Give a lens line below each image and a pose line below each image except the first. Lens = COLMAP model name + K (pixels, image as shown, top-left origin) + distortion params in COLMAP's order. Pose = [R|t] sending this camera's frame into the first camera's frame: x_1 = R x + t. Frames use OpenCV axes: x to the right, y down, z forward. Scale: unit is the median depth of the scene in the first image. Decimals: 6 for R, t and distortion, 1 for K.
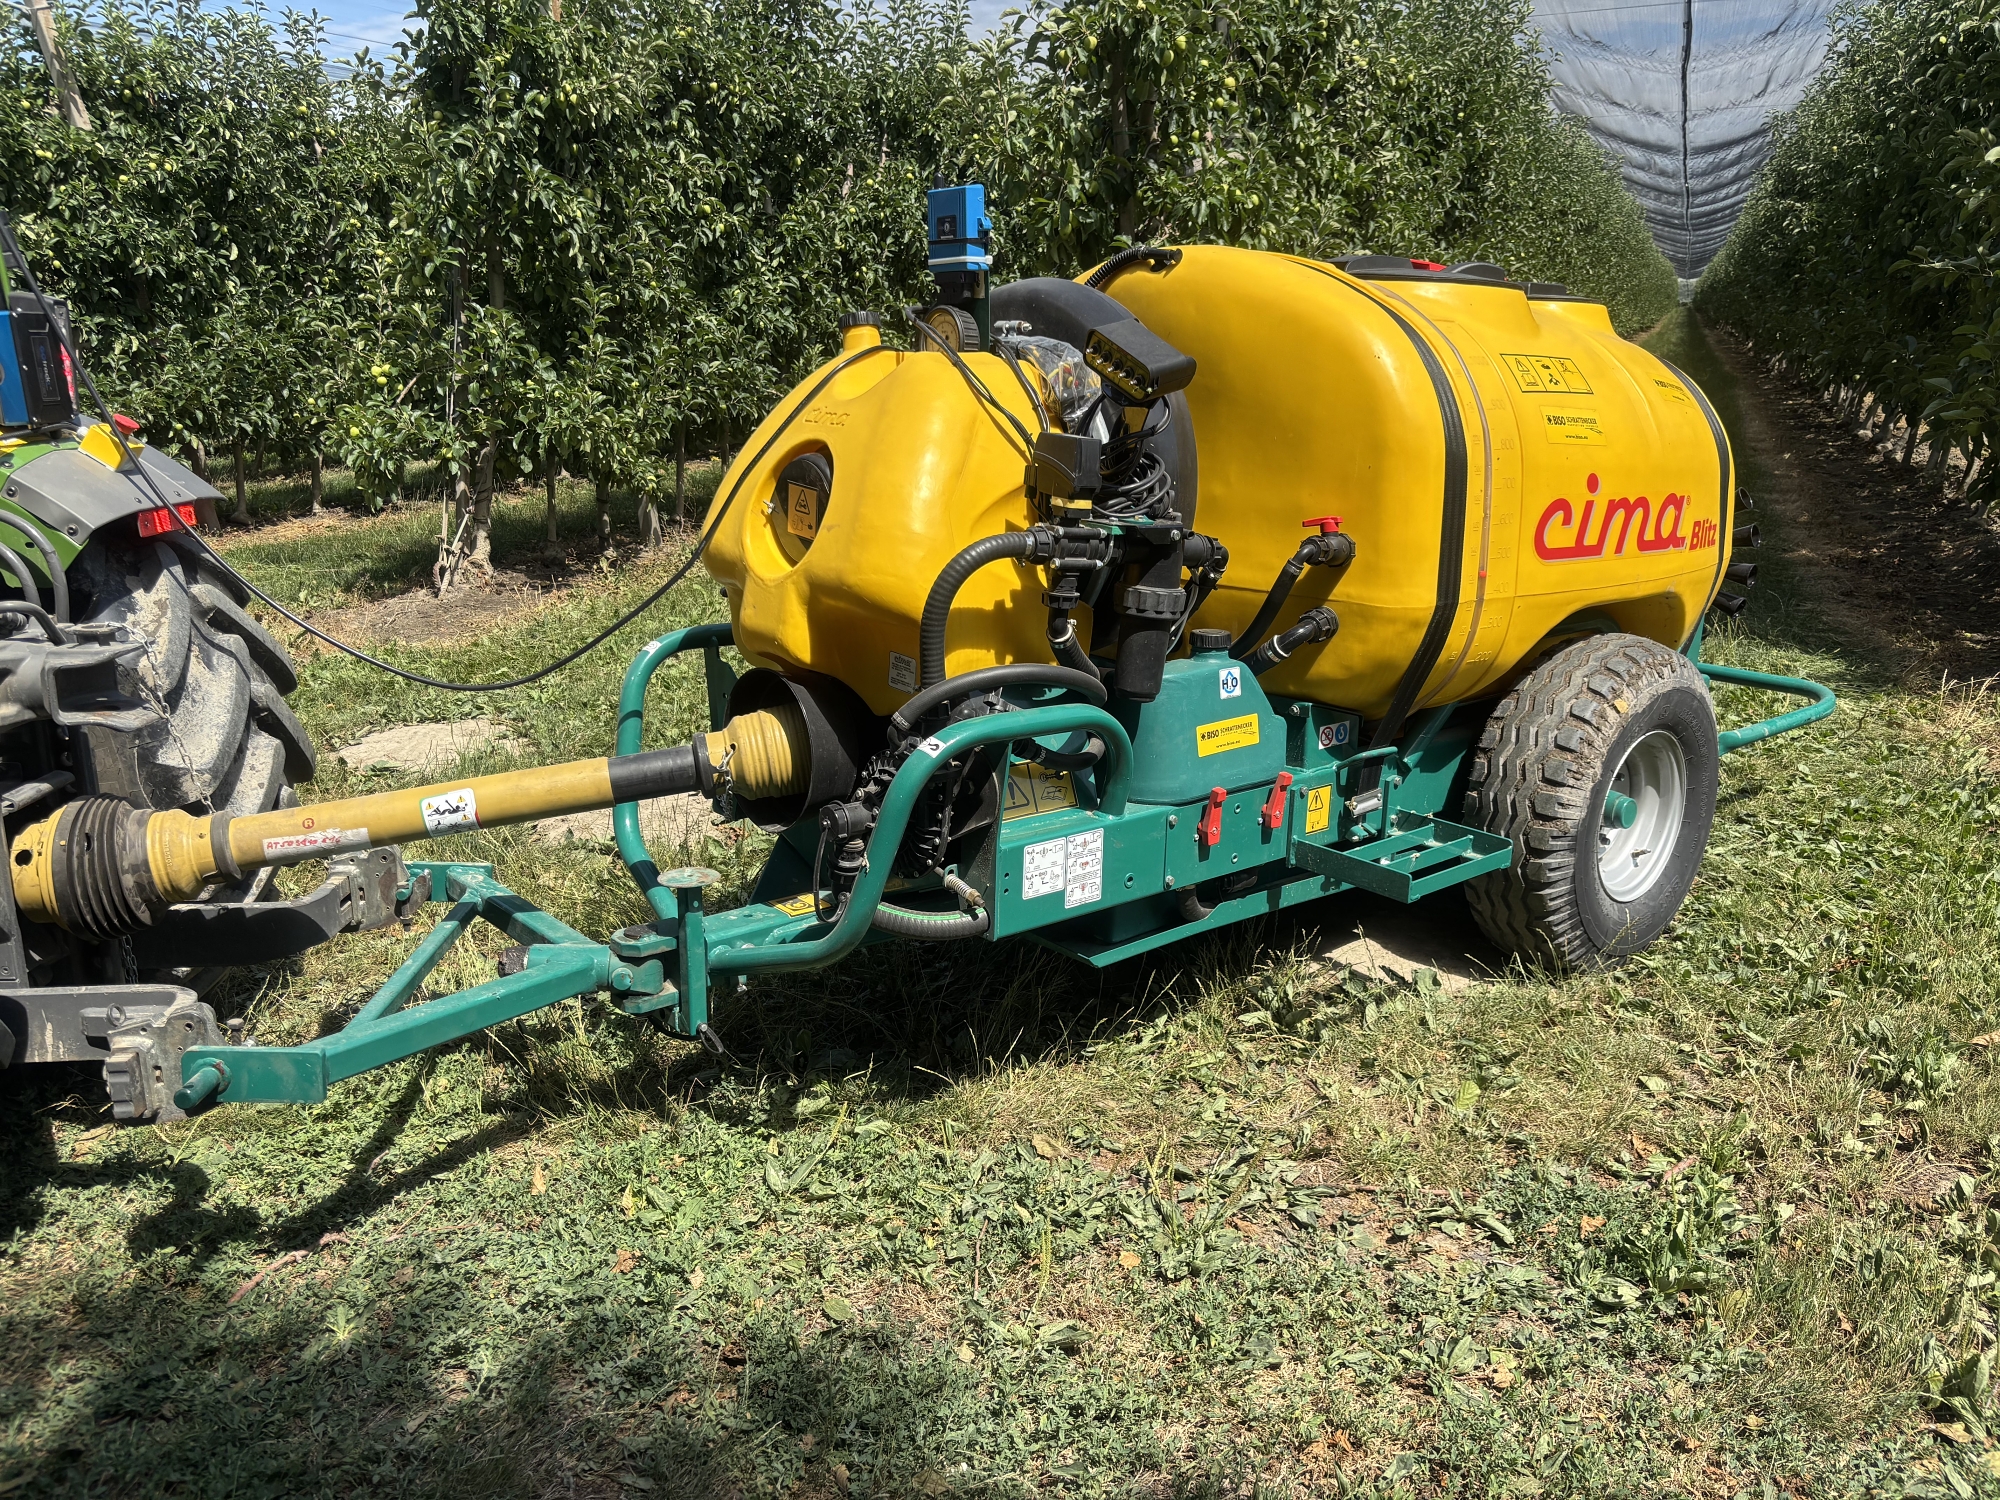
lens RADIAL K [[1527.1, 0, 1016.4], [0, 1527.1, 755.2], [0, 0, 1]] dist [0.046404, -0.062722]
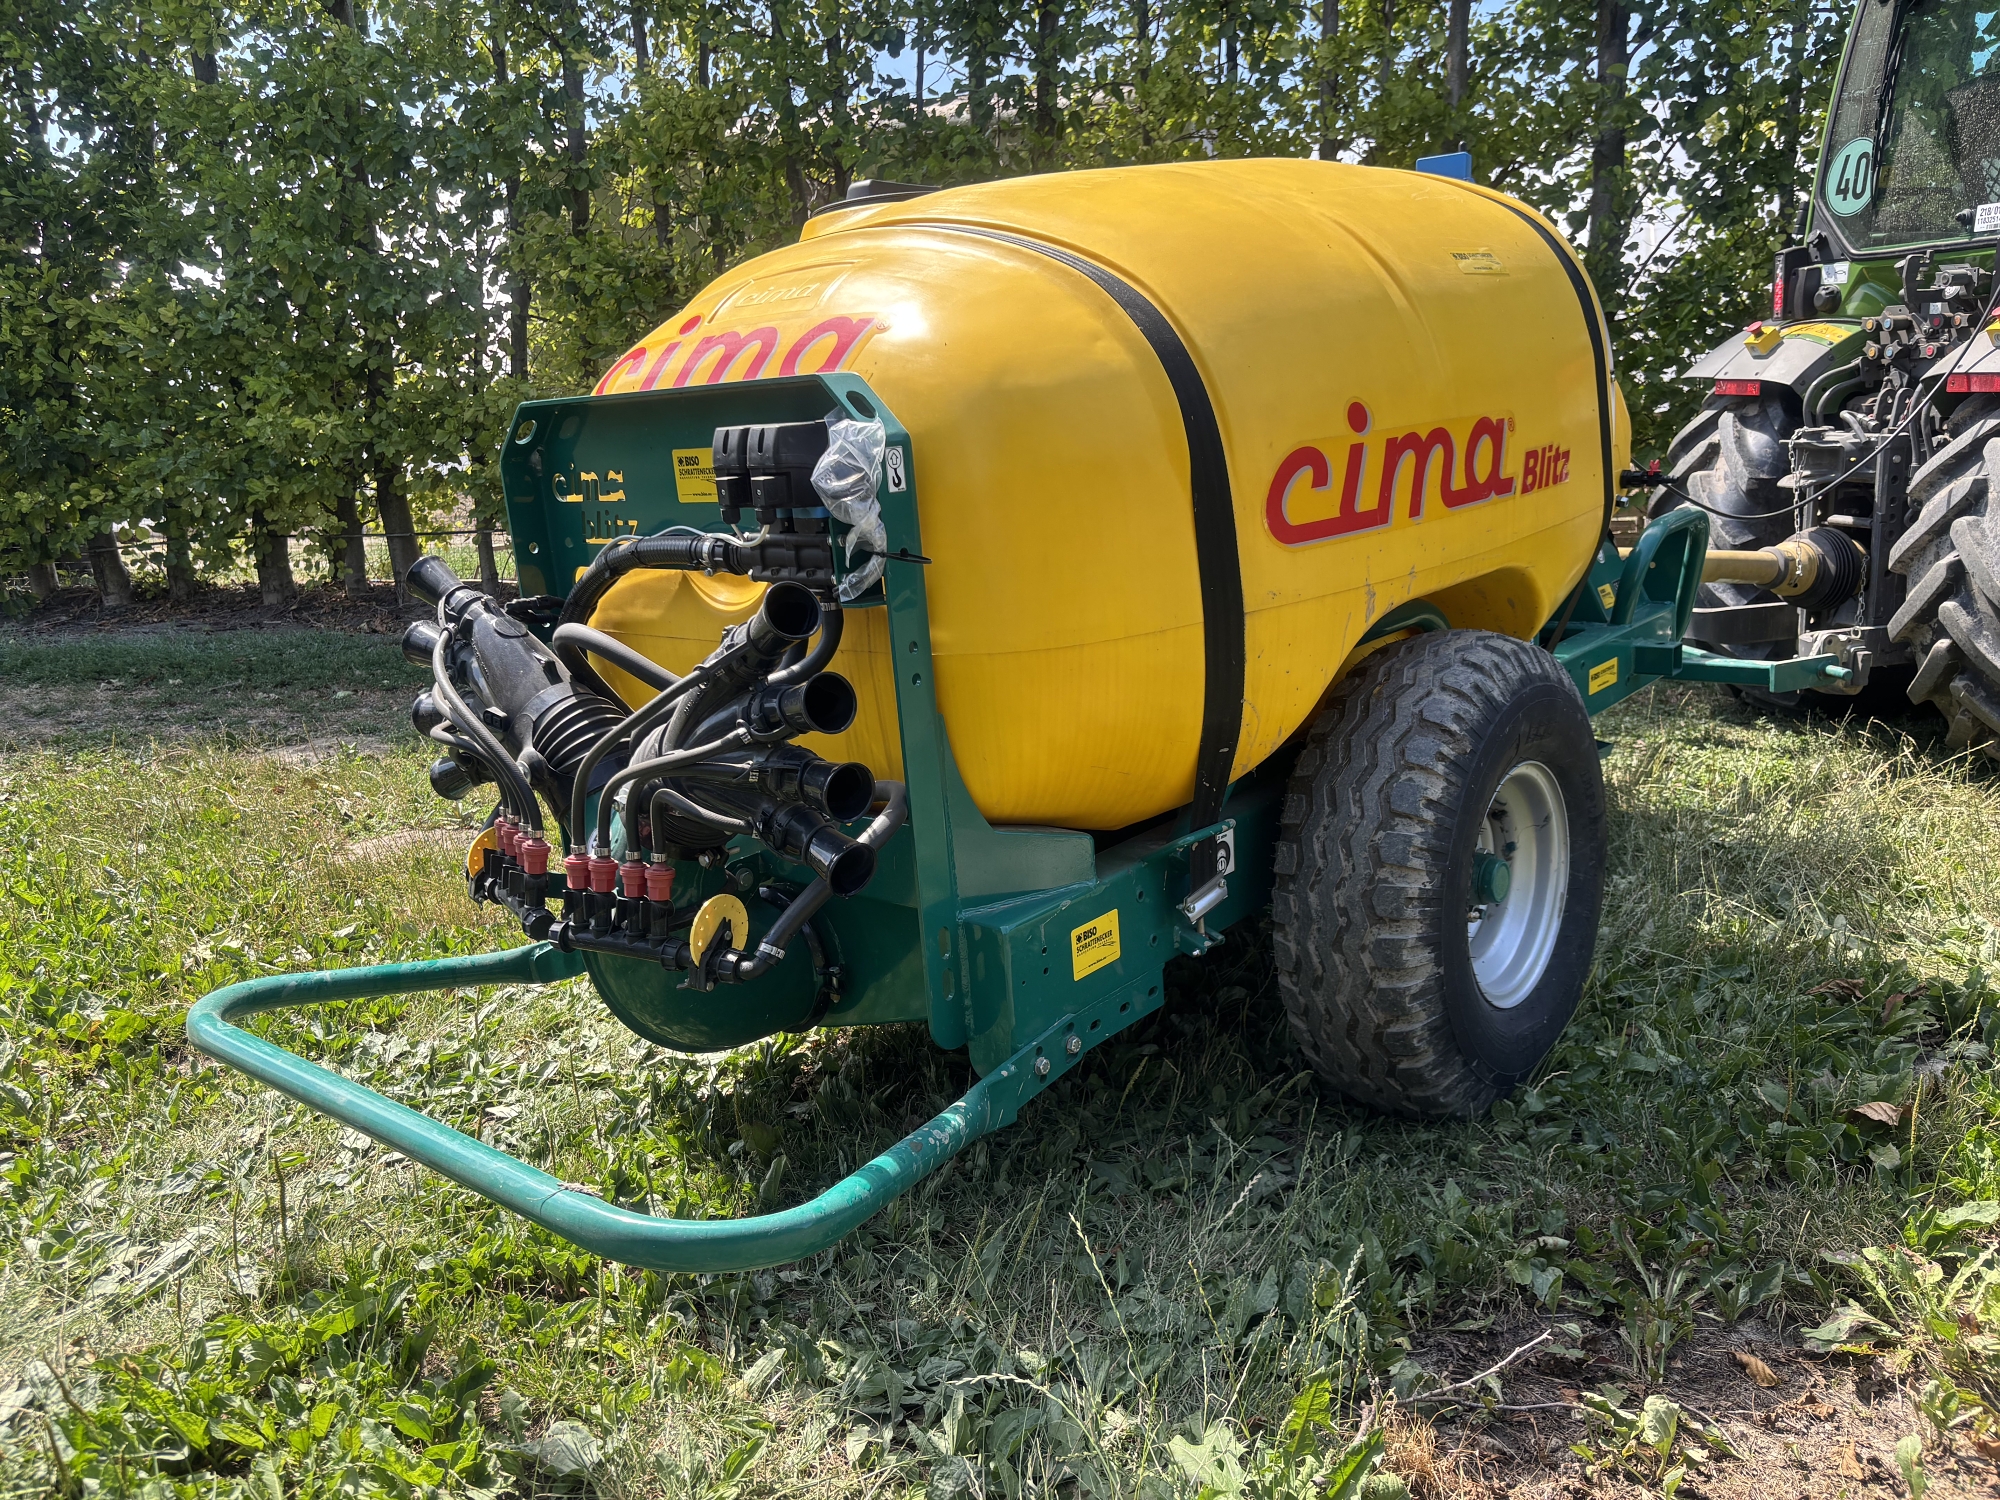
lens RADIAL K [[1527.1, 0, 1000.2], [0, 1527.1, 767.9], [0, 0, 1]] dist [0.046404, -0.062722]
pose [[0.989013, -0.143789, 0.034309, 0.182495], [0.143803, 0.989604, 0.002073, -0.052098], [-0.034250, 0.002884, 0.999409, 0.351290]]
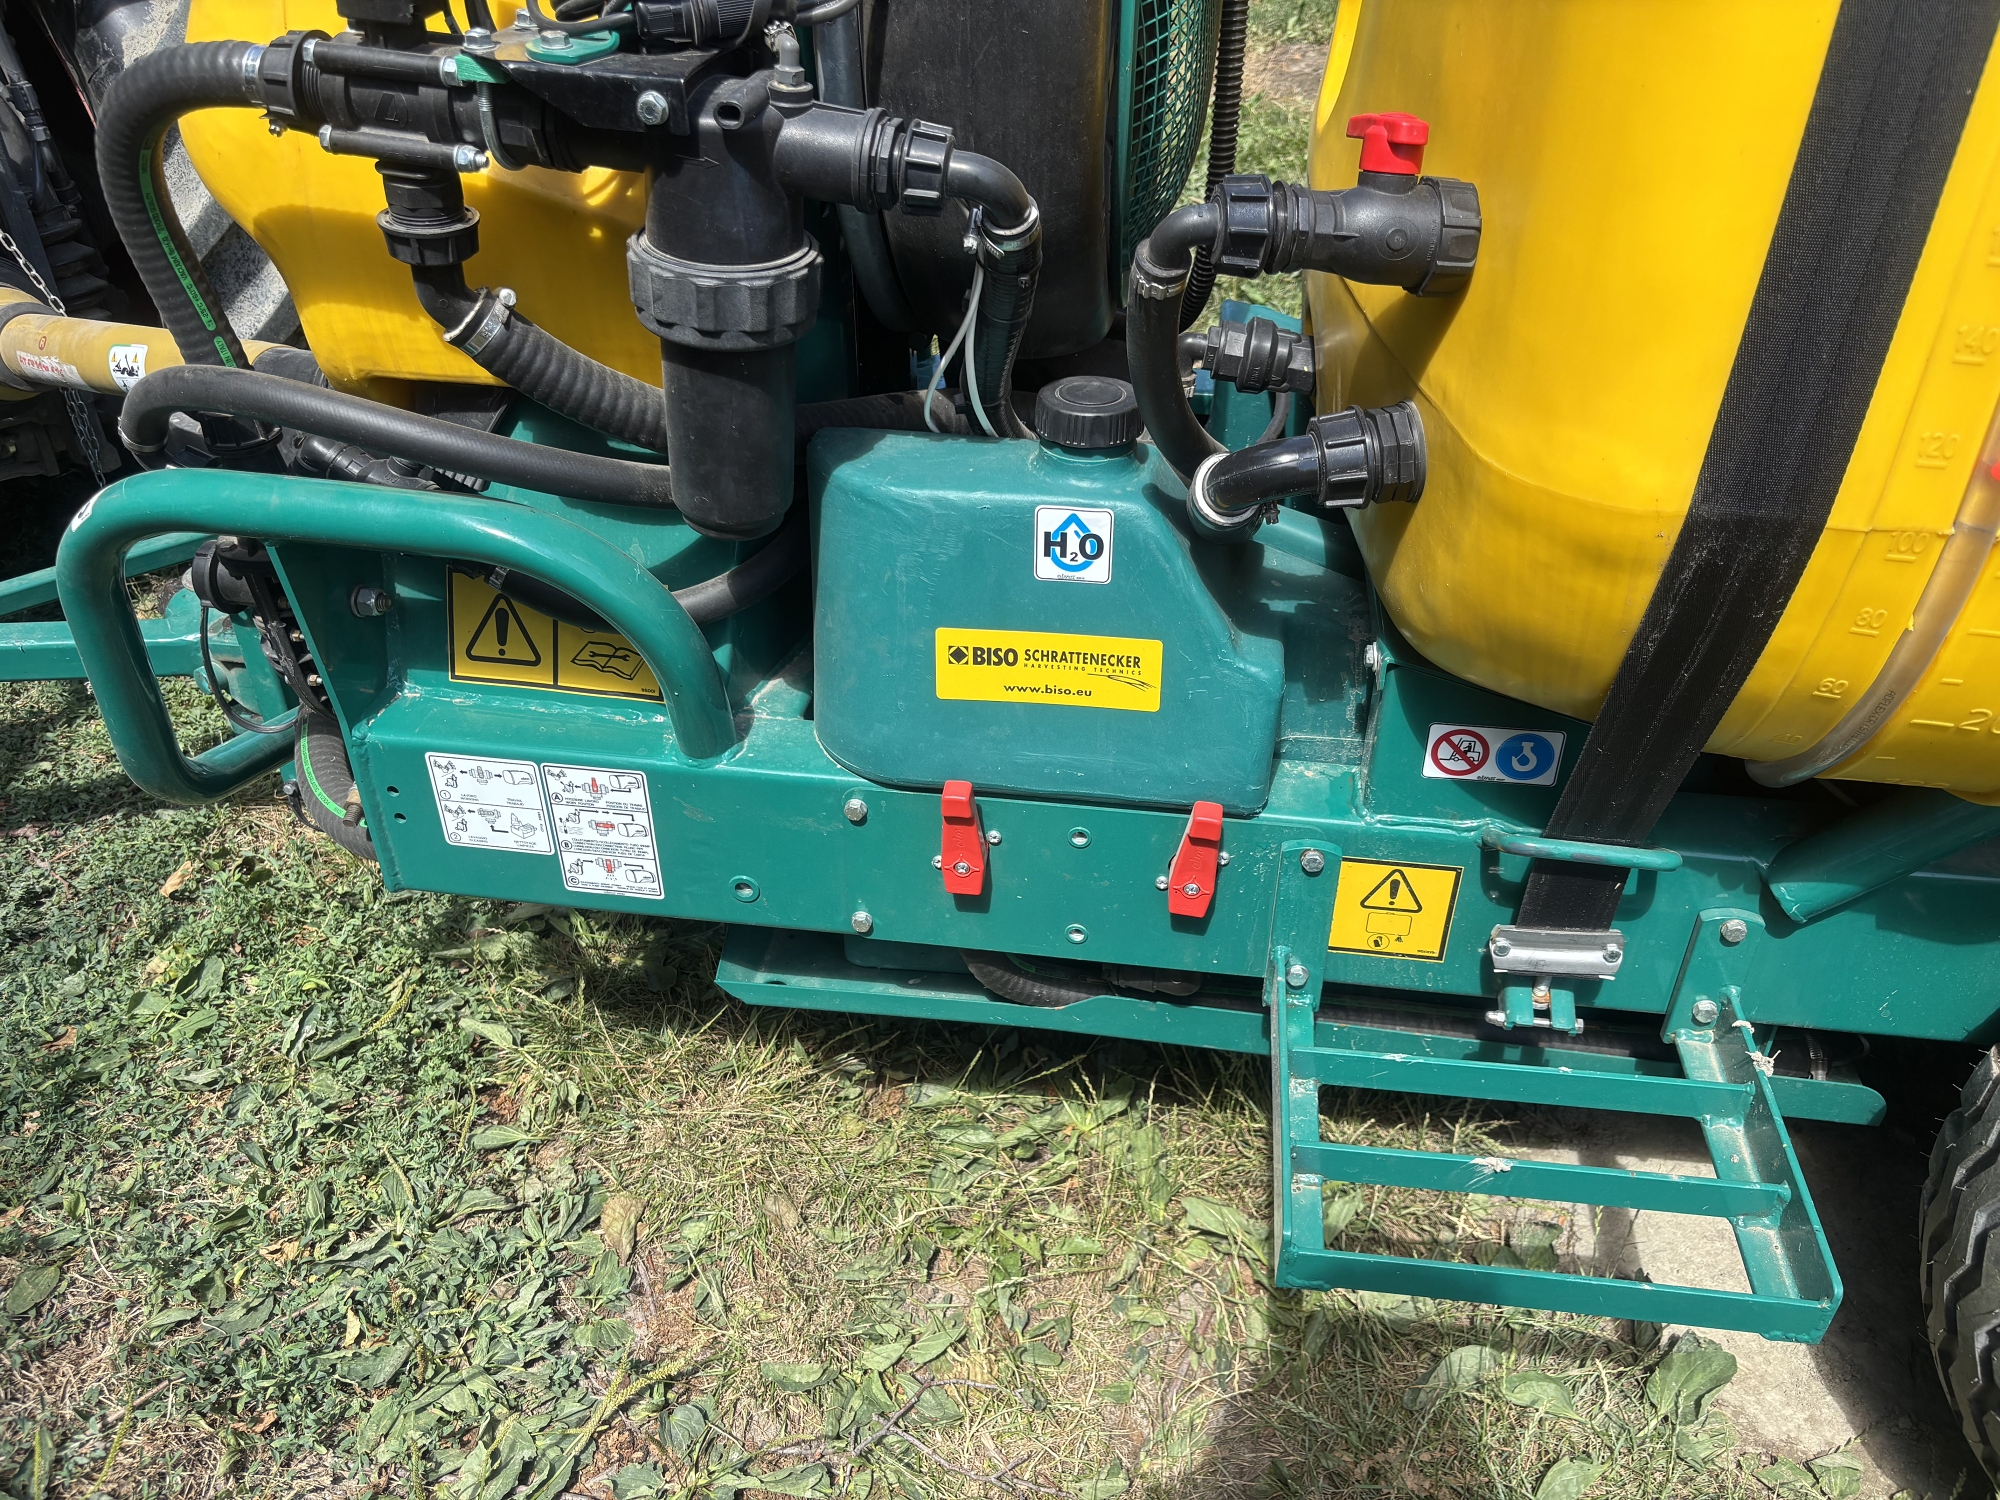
lens RADIAL K [[1527.1, 0, 1018.5], [0, 1527.1, 742.4], [0, 0, 1]] dist [0.046404, -0.062722]
pose [[0.663205, 0.404500, -0.629713, 0.362578], [-0.177342, 0.902341, 0.392850, -0.139376], [0.727124, -0.148866, 0.670172, 0.679915]]
